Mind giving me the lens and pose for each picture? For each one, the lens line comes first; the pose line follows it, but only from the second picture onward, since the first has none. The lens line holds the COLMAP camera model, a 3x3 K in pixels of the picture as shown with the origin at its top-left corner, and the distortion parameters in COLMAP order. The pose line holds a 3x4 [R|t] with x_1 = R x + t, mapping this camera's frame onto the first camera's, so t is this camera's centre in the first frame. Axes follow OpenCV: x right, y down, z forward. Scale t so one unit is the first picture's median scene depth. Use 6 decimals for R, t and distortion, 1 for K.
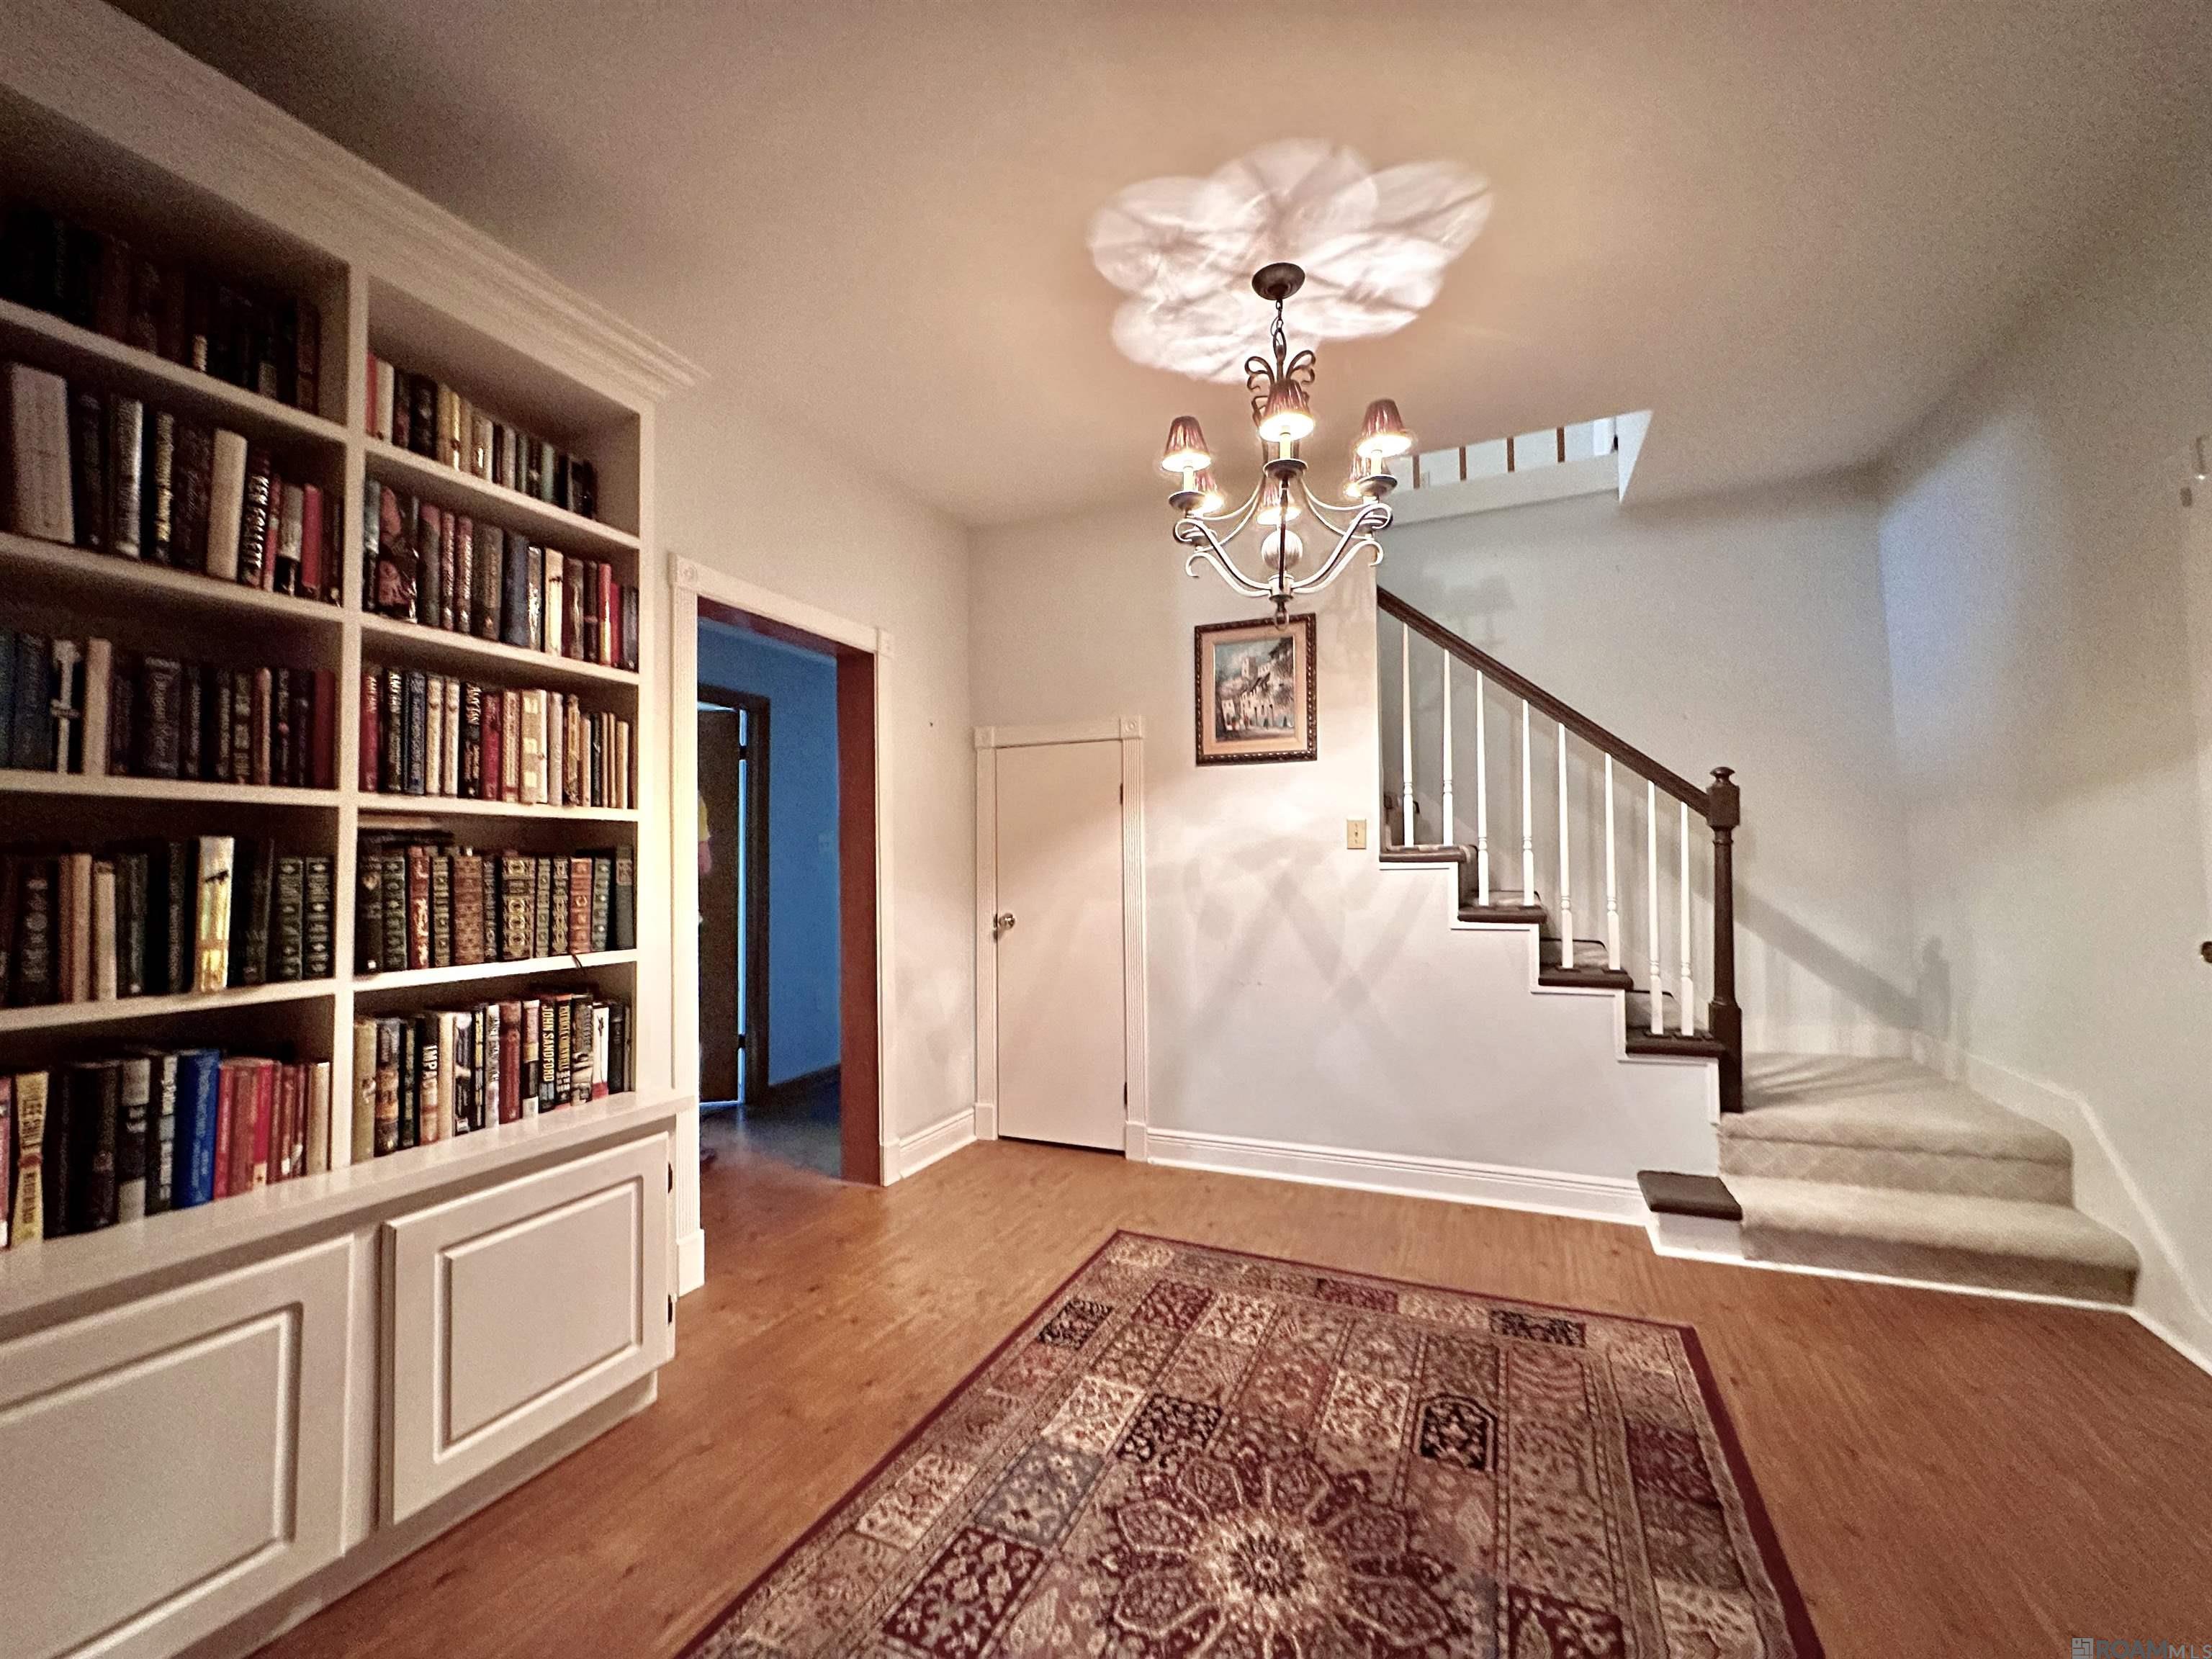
lens RADIAL K [[883.1, 0, 1108.5], [0, 883.1, 831.6], [0, 0, 1]] dist [-0.001807, 0.001250]
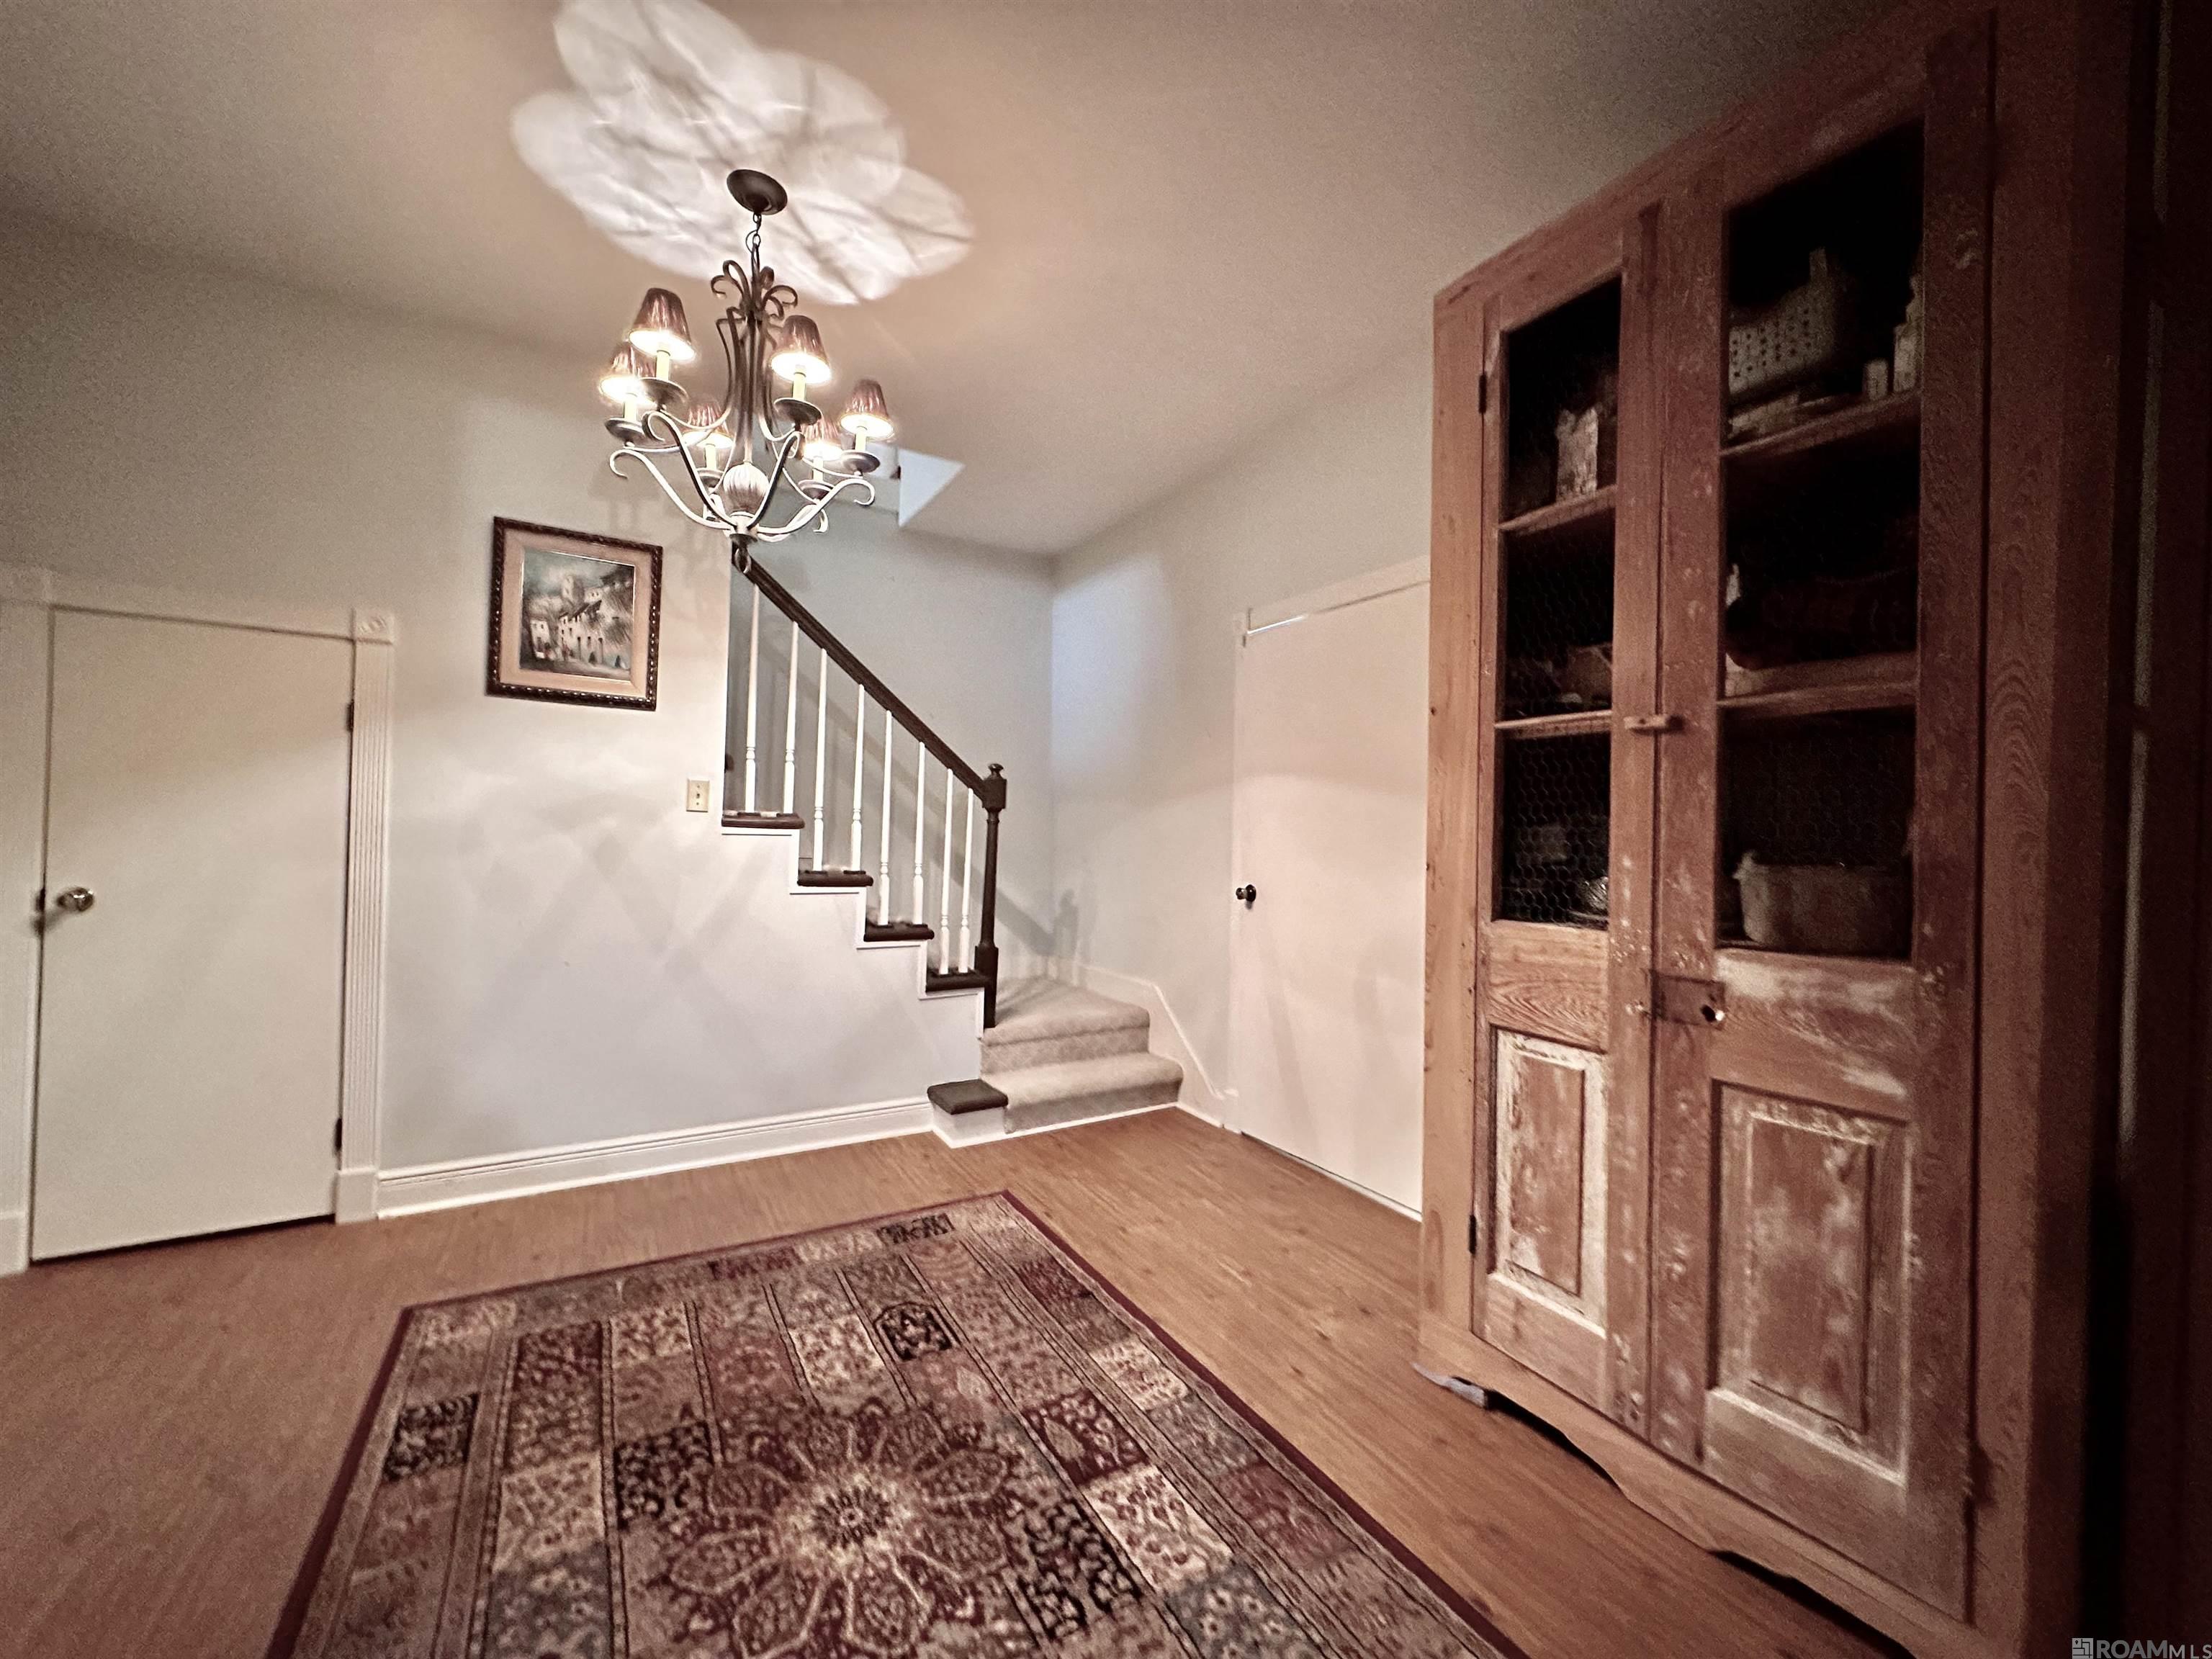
lens RADIAL K [[883.1, 0, 1103.0], [0, 883.1, 831.9], [0, 0, 1]] dist [-0.001807, 0.001250]
pose [[0.582446, 0.031373, 0.812264, -0.314718], [-0.061471, 0.998094, 0.005528, 0.013065], [-0.810542, -0.053151, 0.583264, 0.134361]]
